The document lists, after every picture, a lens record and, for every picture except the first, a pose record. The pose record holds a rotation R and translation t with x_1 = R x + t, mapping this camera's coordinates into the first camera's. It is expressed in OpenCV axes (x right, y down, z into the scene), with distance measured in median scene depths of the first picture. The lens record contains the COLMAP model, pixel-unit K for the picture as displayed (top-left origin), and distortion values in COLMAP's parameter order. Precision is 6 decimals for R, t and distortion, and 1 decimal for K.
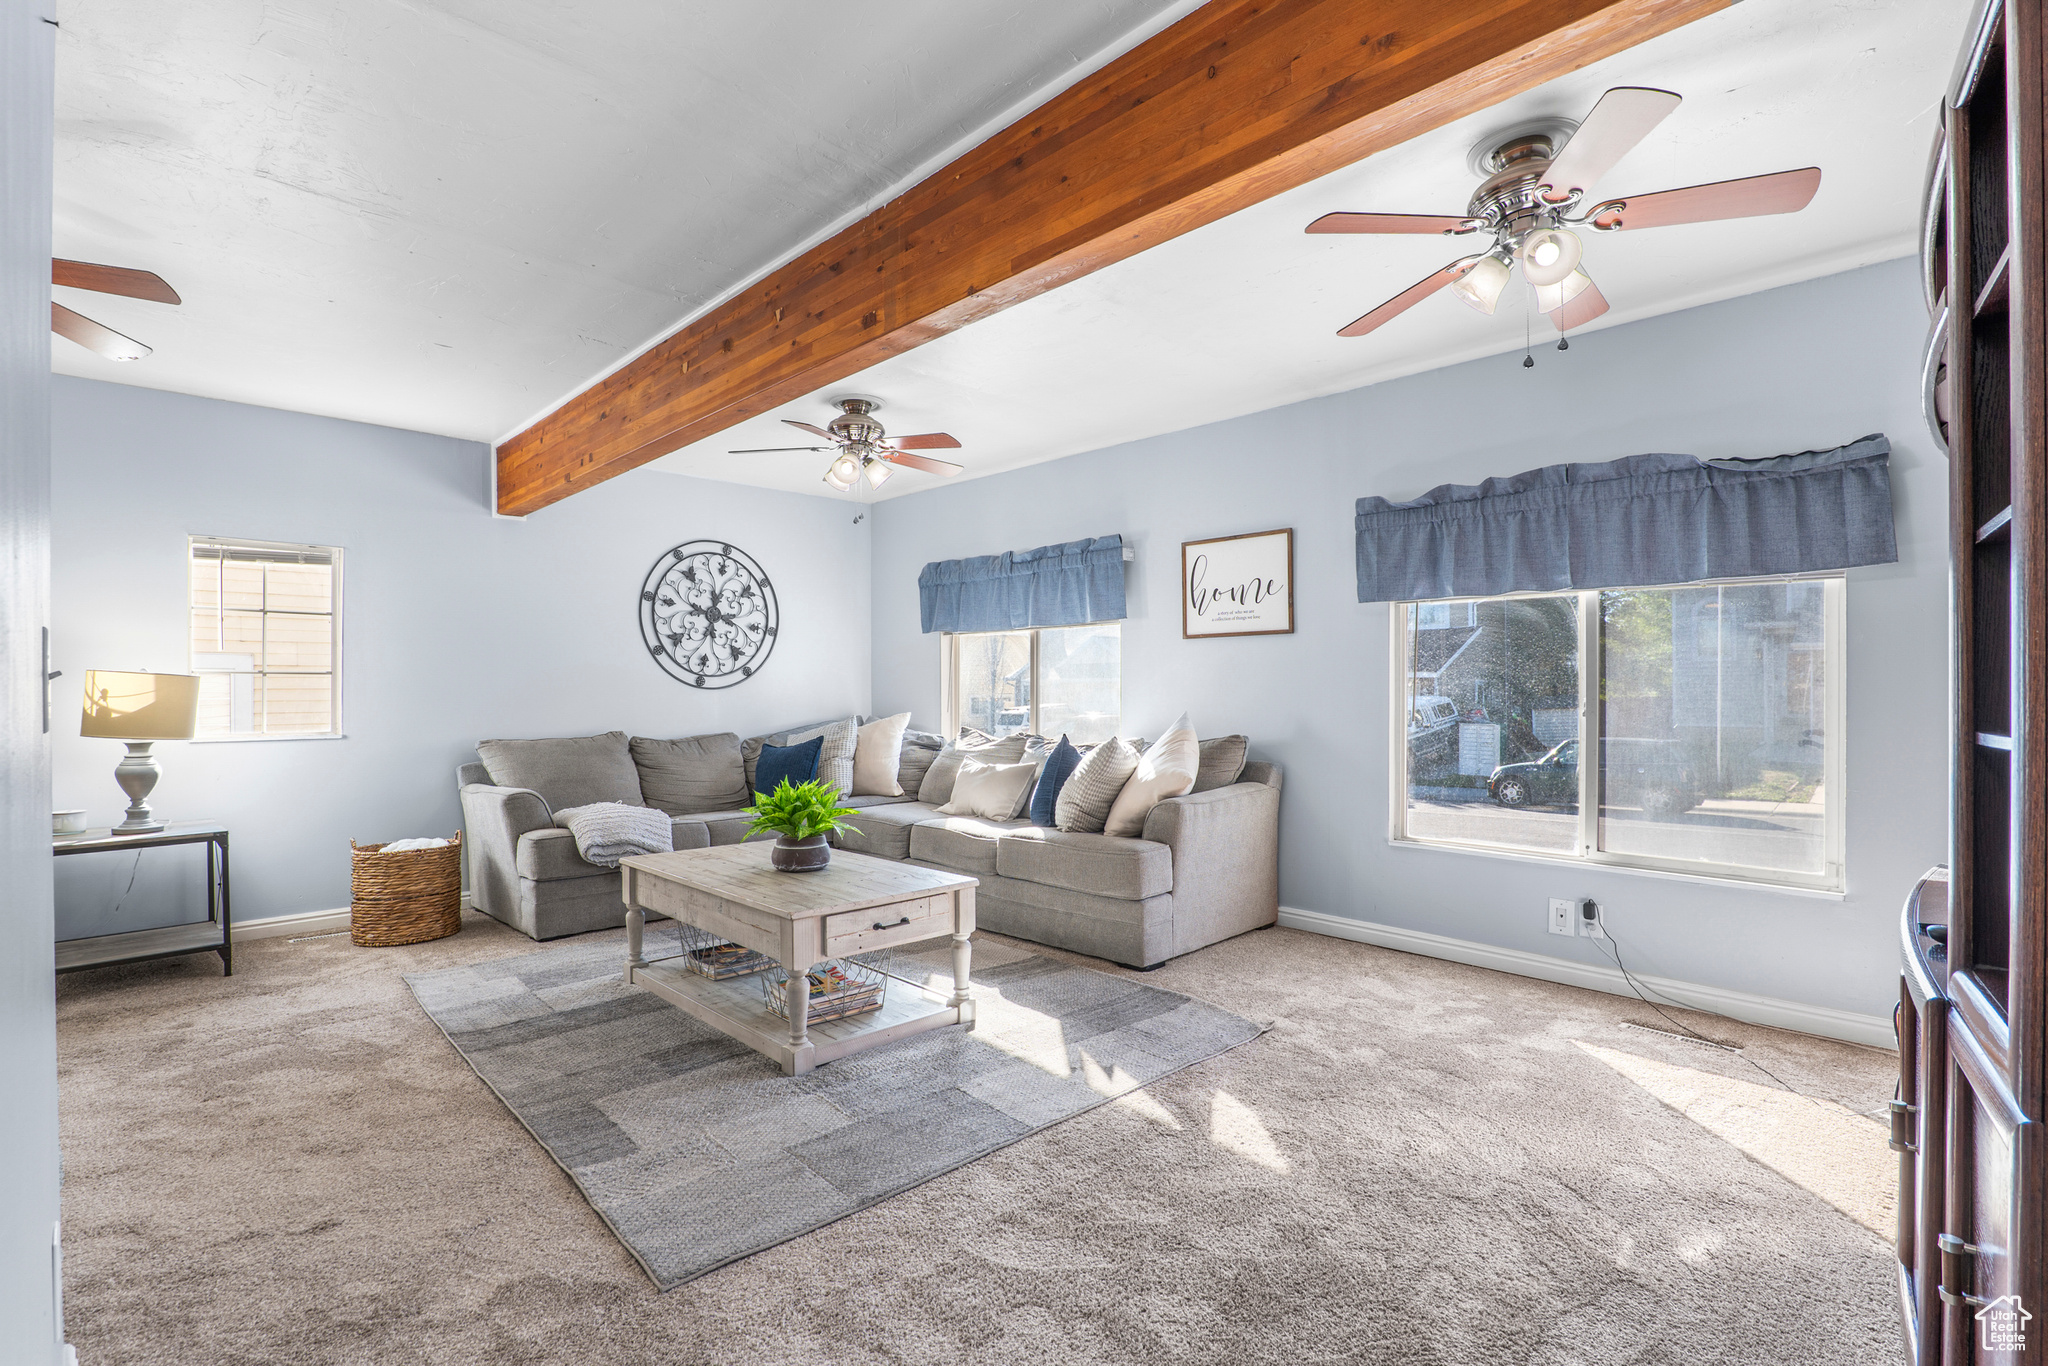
lens RADIAL K [[952.9, 0, 1030.7], [0, 952.9, 692.5], [0, 0, 1]] dist [-0.024836, 0.001357]
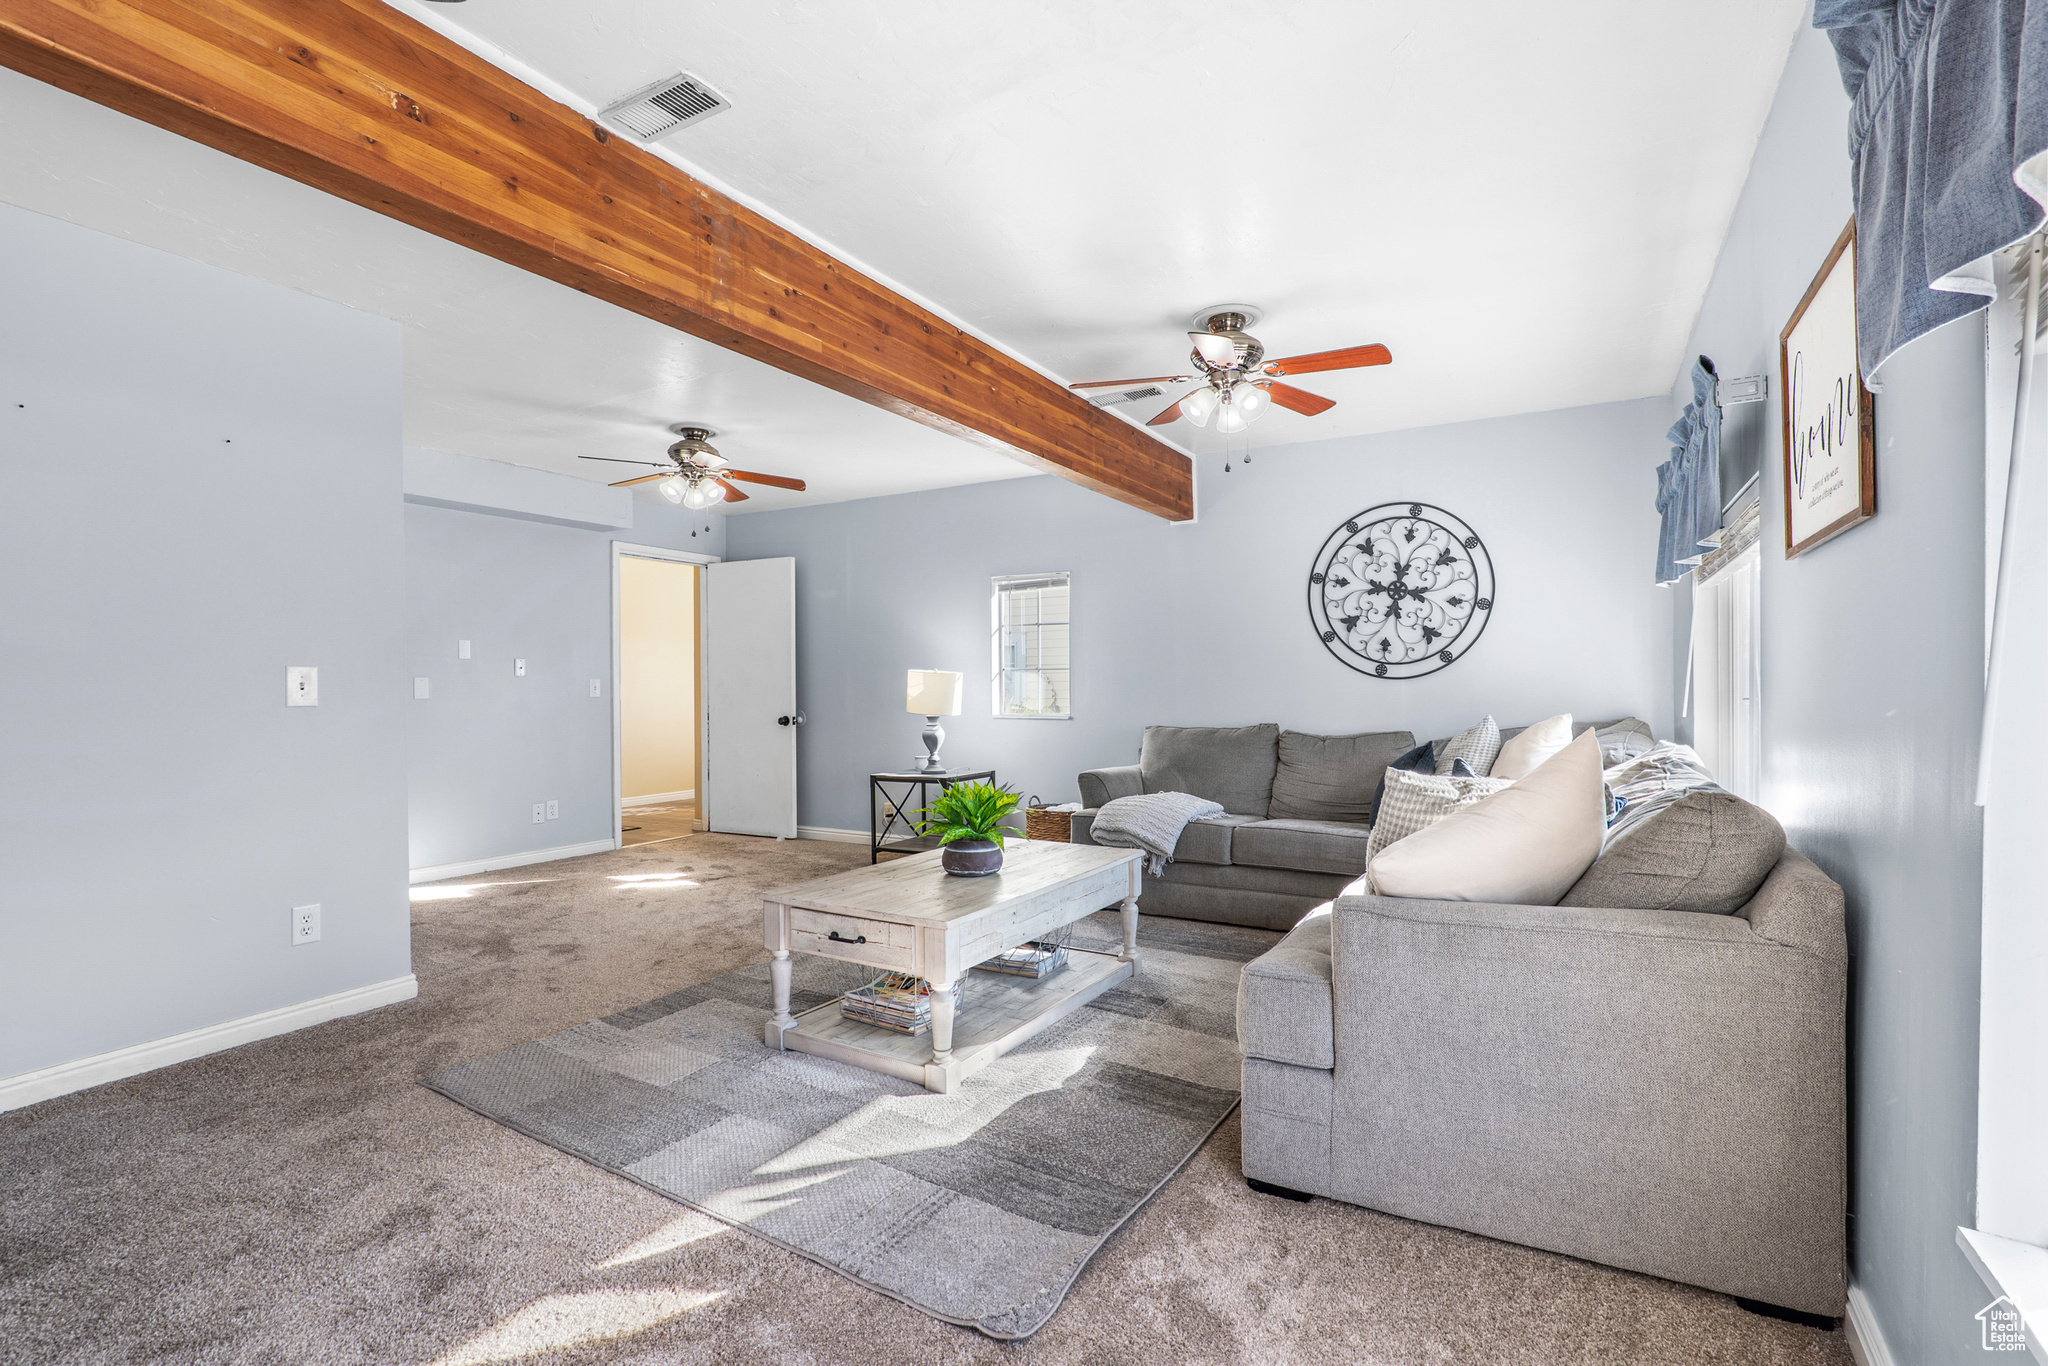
lens RADIAL K [[952.9, 0, 1030.7], [0, 952.9, 692.5], [0, 0, 1]] dist [-0.024836, 0.001357]
pose [[0.261767, 0.011092, -0.965067, 0.410257], [0.003902, 0.999914, 0.012550, -0.003484], [0.965123, -0.007051, 0.261701, 0.482456]]
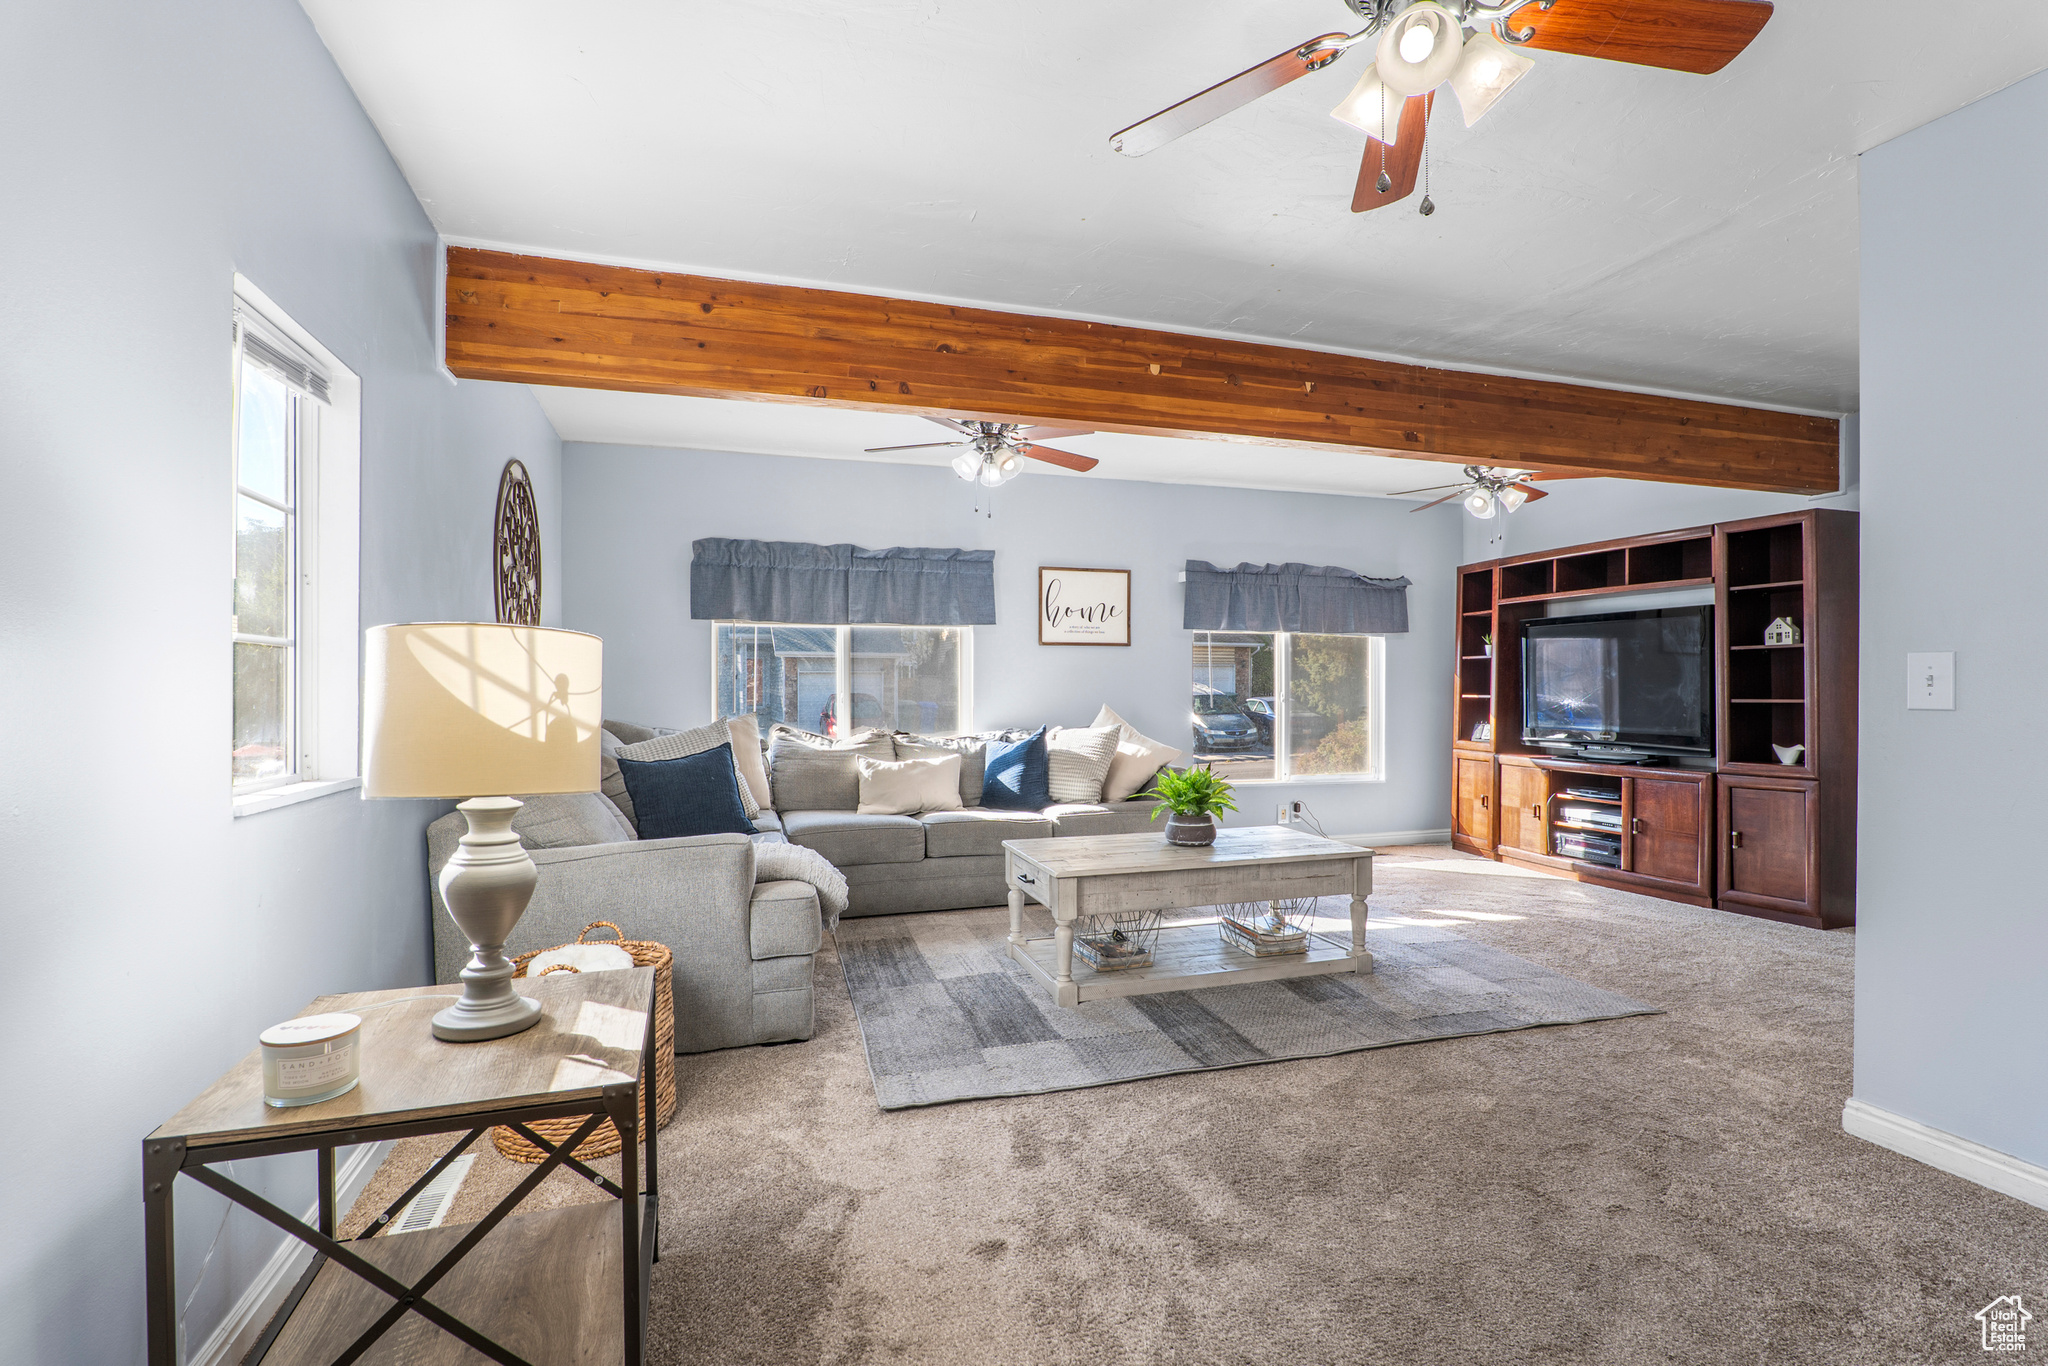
lens RADIAL K [[952.9, 0, 1030.7], [0, 952.9, 692.5], [0, 0, 1]] dist [-0.024836, 0.001357]
pose [[0.443489, -0.003705, 0.896272, -0.799929], [0.002922, 0.999992, 0.002688, 0.000828], [-0.896275, 0.001427, 0.443496, 0.398054]]
